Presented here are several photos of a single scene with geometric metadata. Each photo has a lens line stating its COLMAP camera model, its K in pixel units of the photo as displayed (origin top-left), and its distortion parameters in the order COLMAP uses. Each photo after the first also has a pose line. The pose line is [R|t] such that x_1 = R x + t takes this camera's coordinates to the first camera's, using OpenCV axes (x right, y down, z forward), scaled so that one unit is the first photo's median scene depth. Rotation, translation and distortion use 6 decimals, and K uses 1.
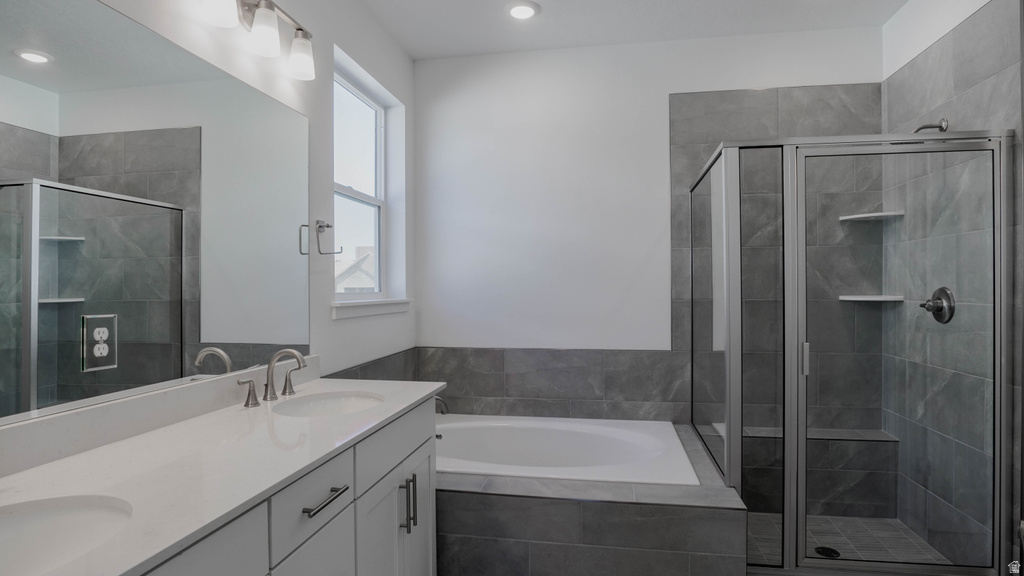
lens RADIAL K [[554.7, 0, 511.0], [0, 554.7, 290.8], [0, 0, 1]] dist [-0.029036, 0.000799]
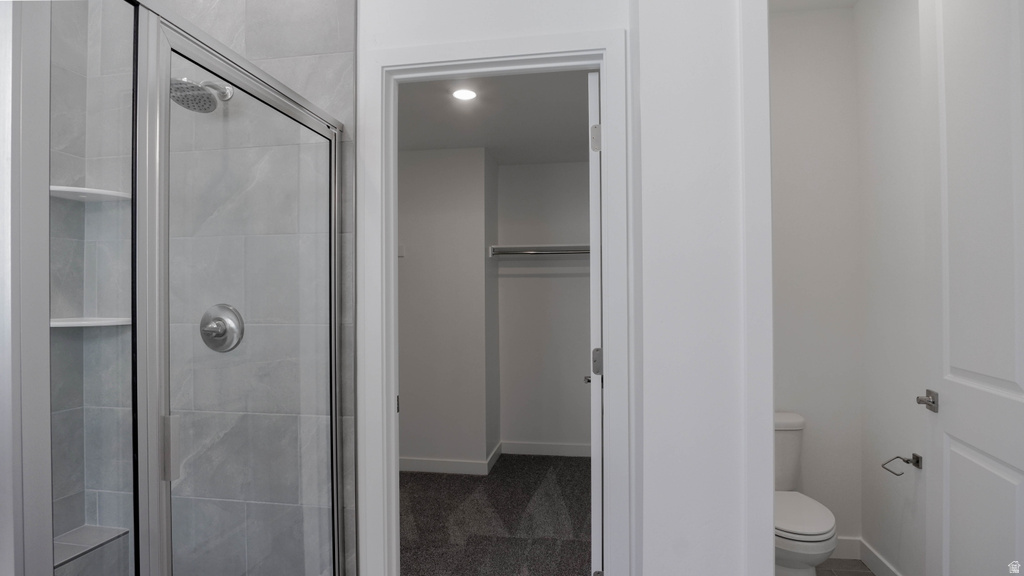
lens RADIAL K [[554.7, 0, 511.0], [0, 554.7, 290.8], [0, 0, 1]] dist [-0.029036, 0.000799]
pose [[-0.012854, 0.018244, 0.999751, 0.021189], [0.012346, 0.999760, -0.018086, -0.005445], [-0.999841, 0.012111, -0.013076, 0.509118]]
